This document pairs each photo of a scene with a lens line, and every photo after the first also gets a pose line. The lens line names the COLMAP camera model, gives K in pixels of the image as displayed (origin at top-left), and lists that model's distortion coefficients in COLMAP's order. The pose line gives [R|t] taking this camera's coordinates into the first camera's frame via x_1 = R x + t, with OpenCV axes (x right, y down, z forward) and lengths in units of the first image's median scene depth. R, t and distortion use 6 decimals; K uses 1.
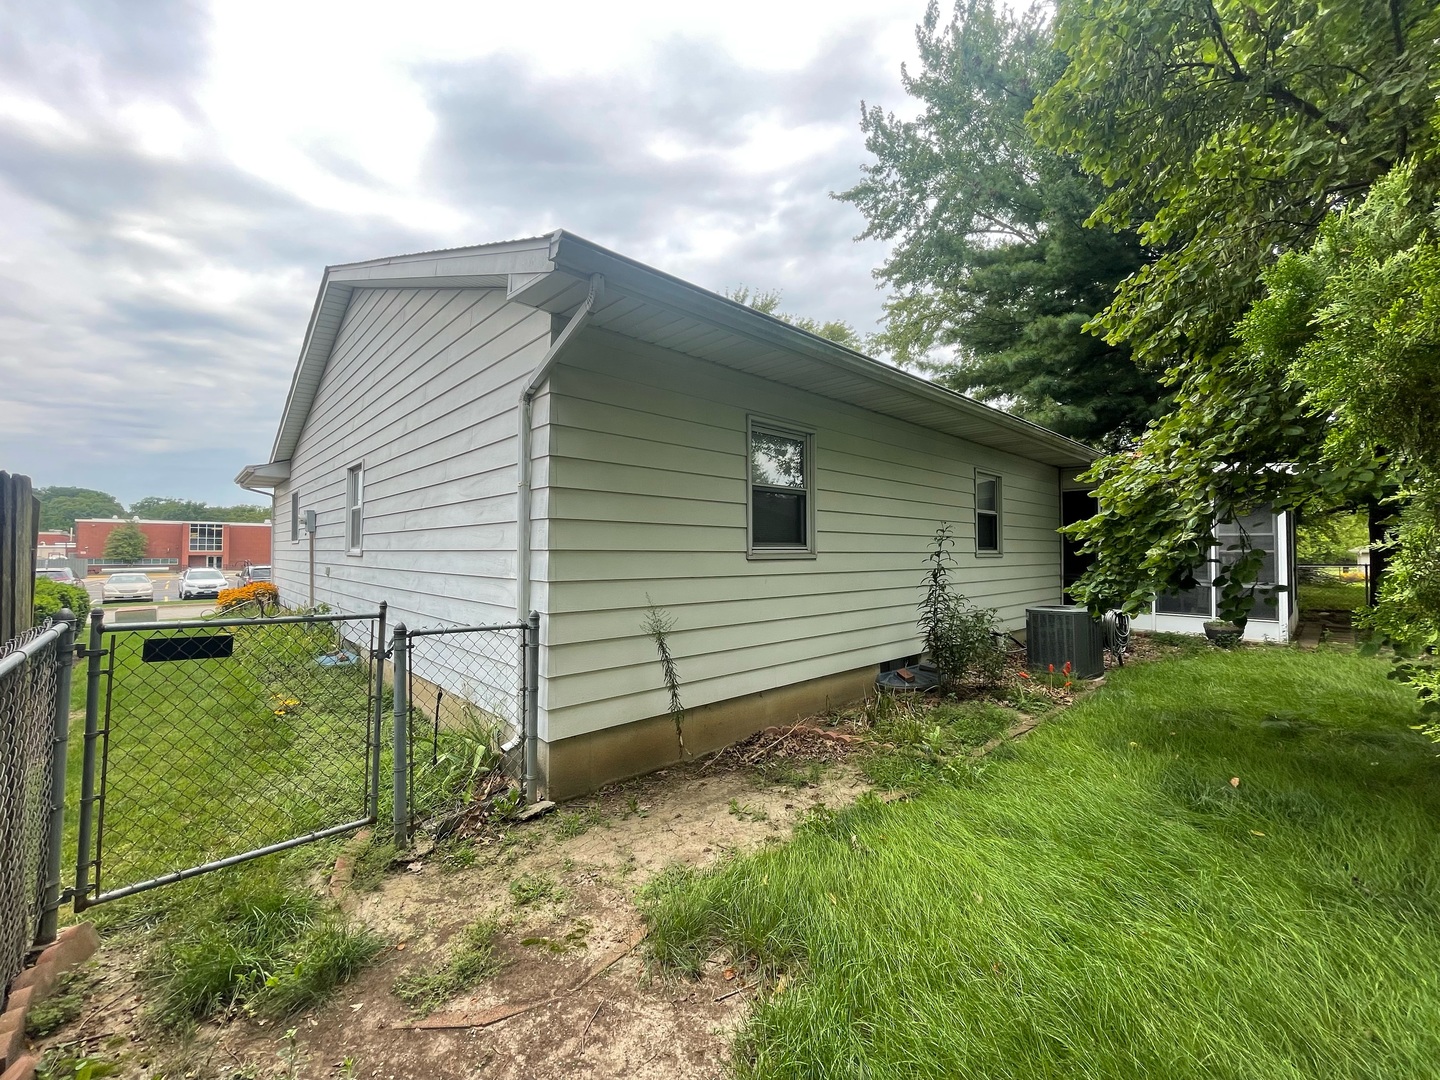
lens RADIAL K [[587.2, 0, 714.5], [0, 587.2, 538.2], [0, 0, 1]] dist [-0.003184, -0.000378]
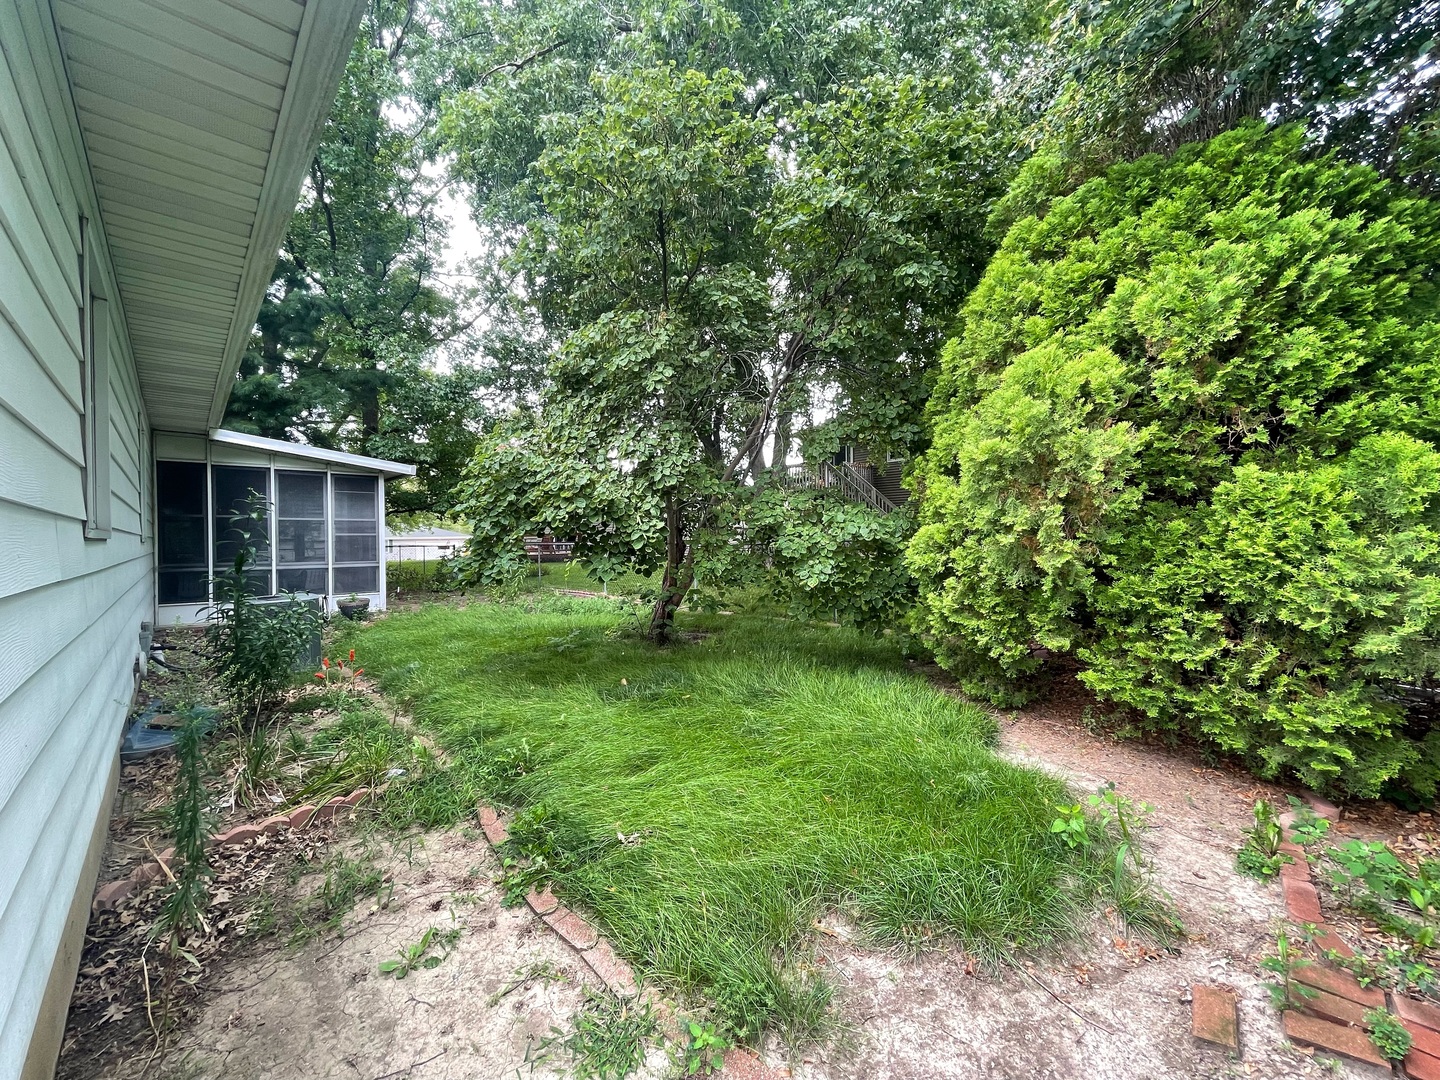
lens RADIAL K [[587.2, 0, 714.5], [0, 587.2, 538.2], [0, 0, 1]] dist [-0.003184, -0.000378]
pose [[-0.009438, -0.007289, 0.999929, -0.530036], [-0.016005, 0.999846, 0.007137, 0.033347], [-0.999827, -0.015937, -0.009553, 0.695498]]
